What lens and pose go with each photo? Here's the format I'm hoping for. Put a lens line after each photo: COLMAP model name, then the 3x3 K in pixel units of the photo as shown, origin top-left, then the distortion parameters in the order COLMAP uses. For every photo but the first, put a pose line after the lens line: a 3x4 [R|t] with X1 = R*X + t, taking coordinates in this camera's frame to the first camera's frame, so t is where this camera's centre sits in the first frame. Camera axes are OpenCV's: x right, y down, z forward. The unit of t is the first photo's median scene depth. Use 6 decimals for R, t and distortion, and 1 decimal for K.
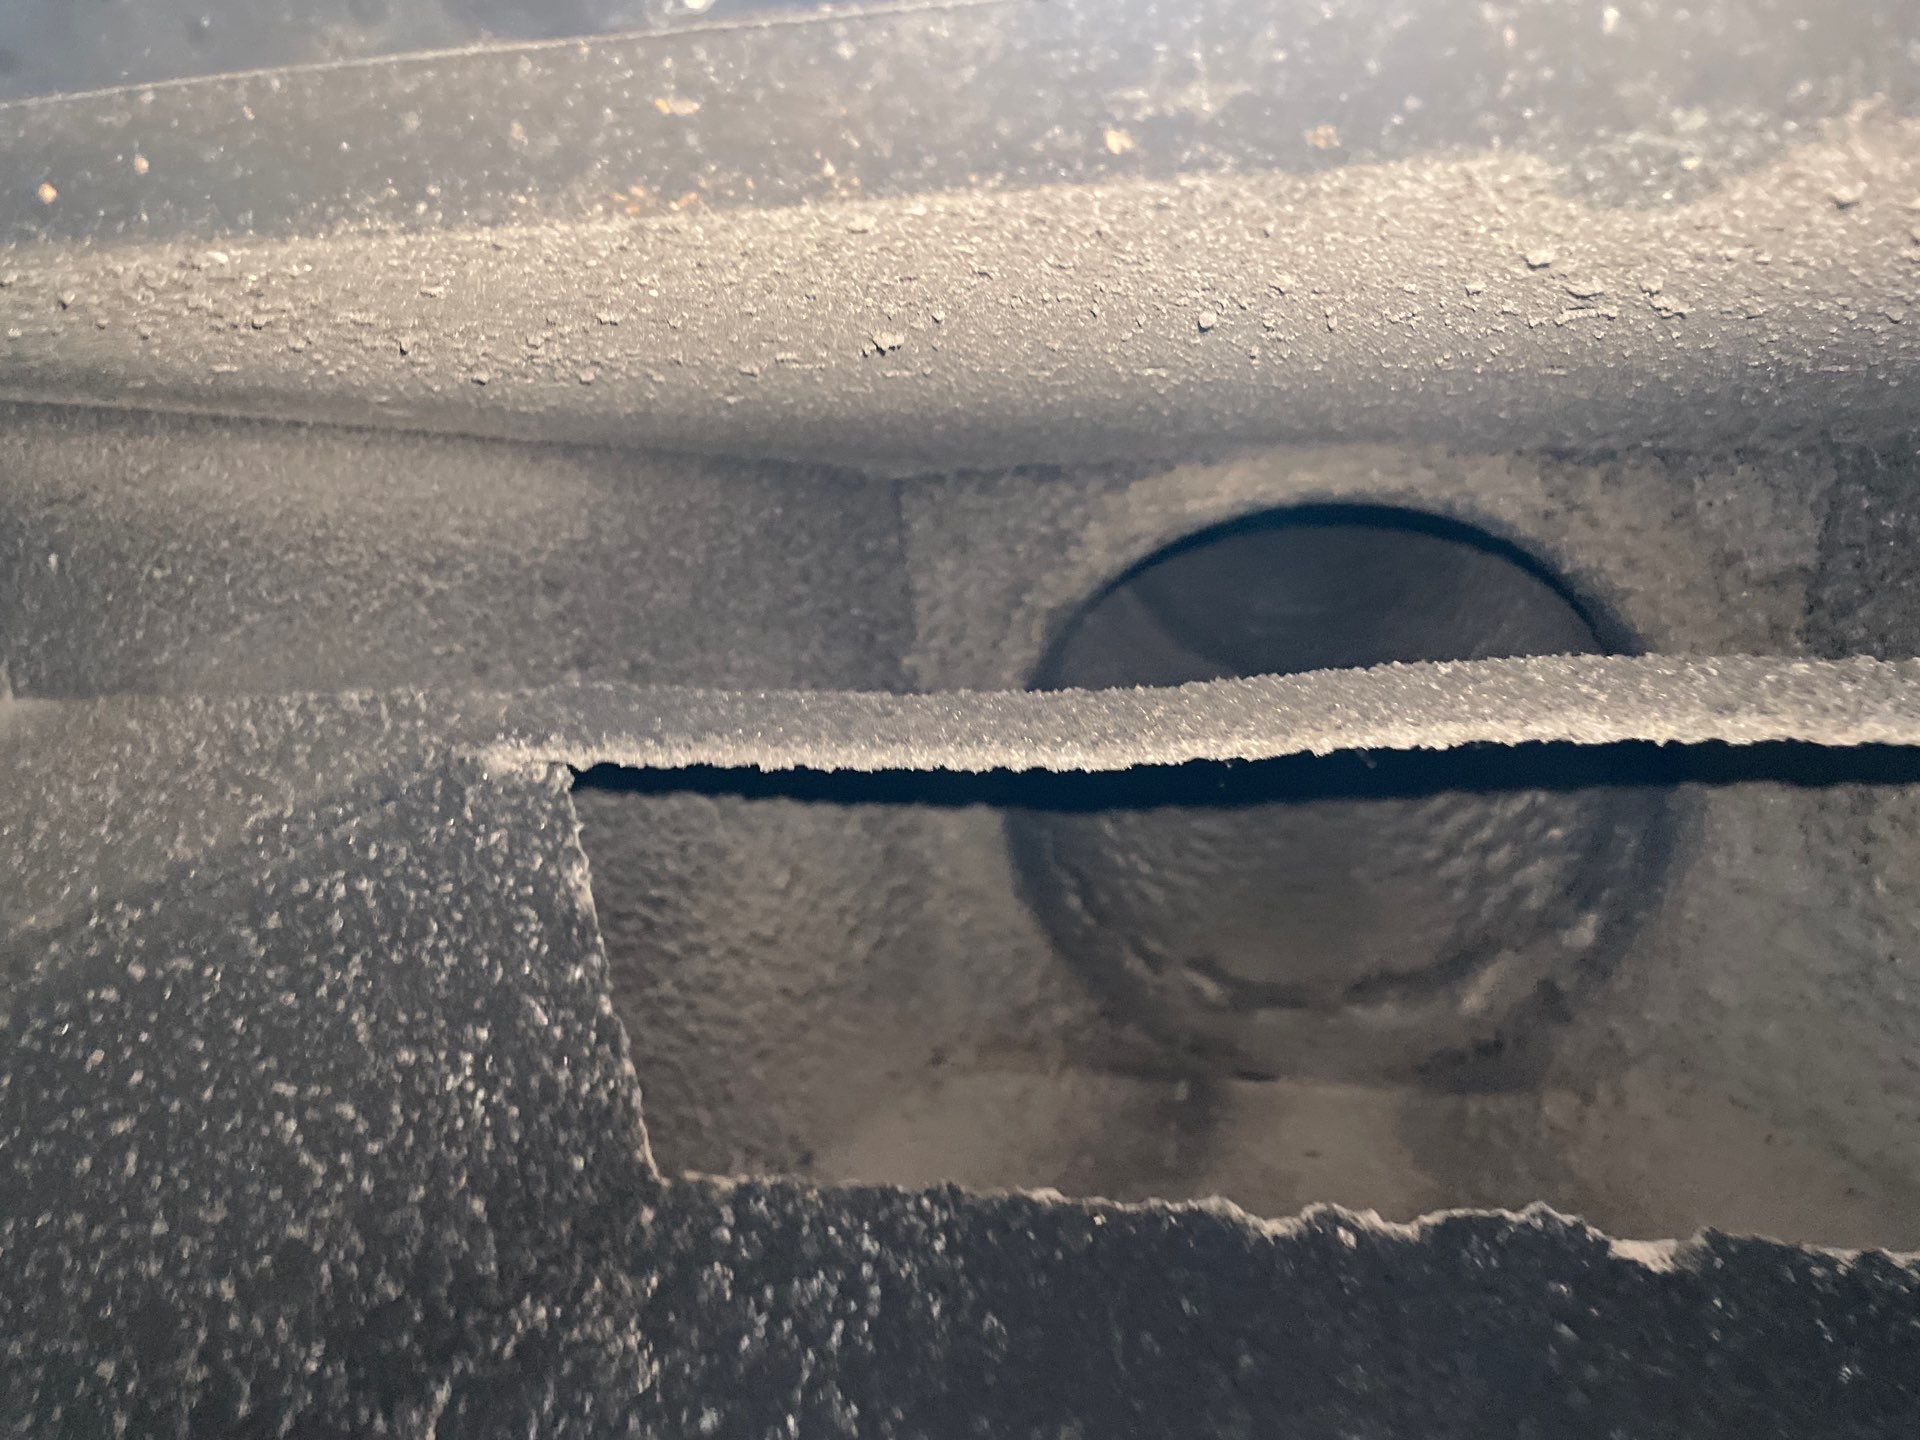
lens RADIAL K [[1419.0, 0, 955.3], [0, 1419.0, 726.7], [0, 0, 1]] dist [0.070103, -0.115022]
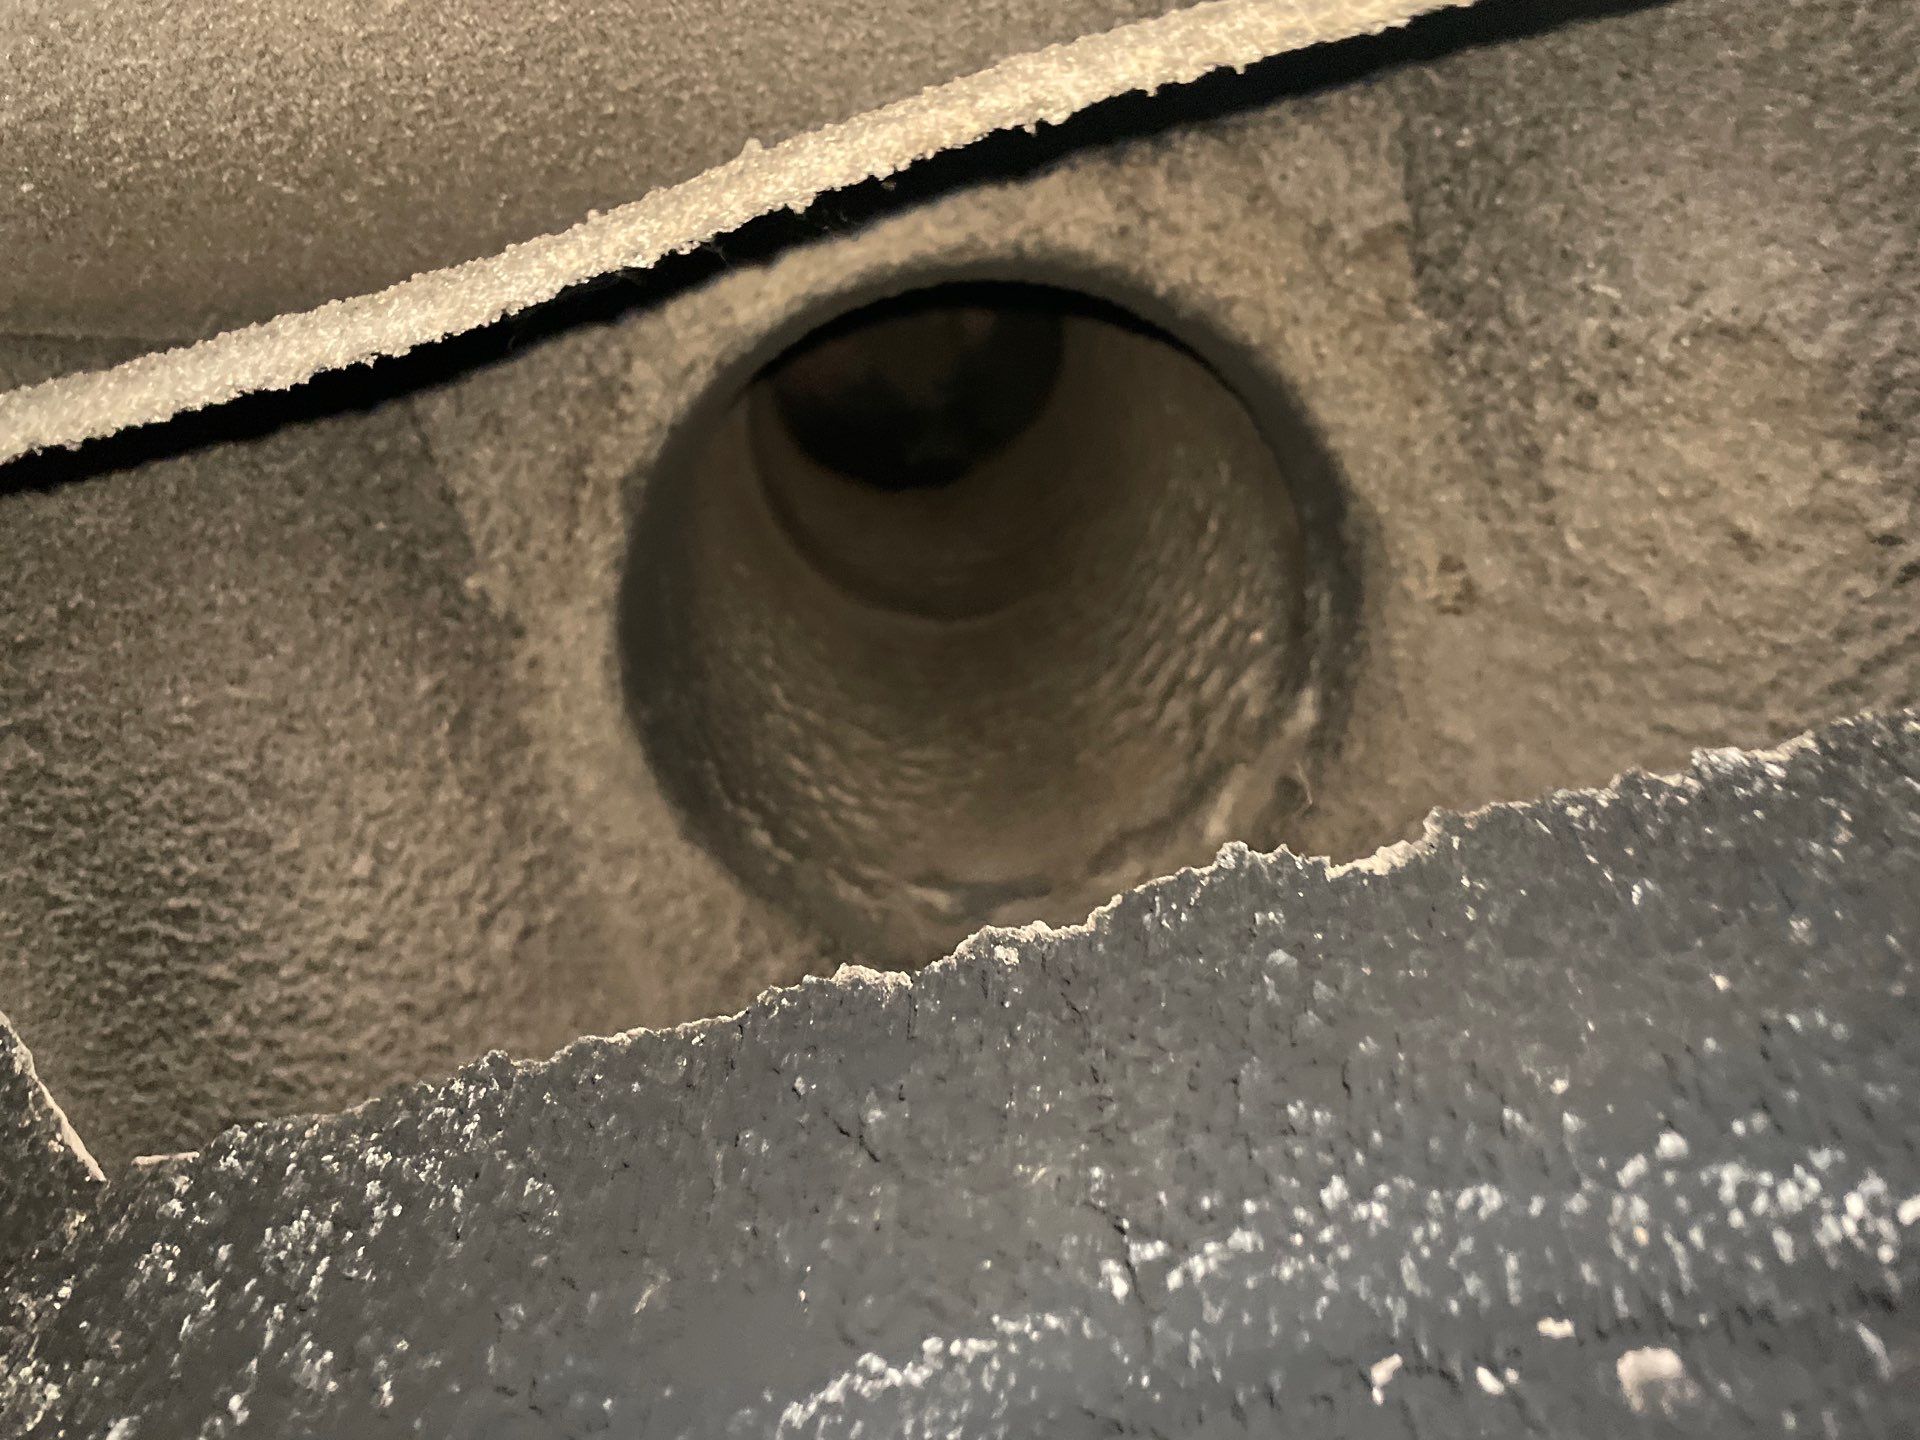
lens RADIAL K [[1419.0, 0, 955.3], [0, 1419.0, 726.7], [0, 0, 1]] dist [0.070103, -0.115022]
pose [[0.960666, -0.236540, 0.145501, 0.107647], [0.248935, 0.965717, -0.073629, 0.186262], [-0.123097, 0.106953, 0.986615, 0.161708]]
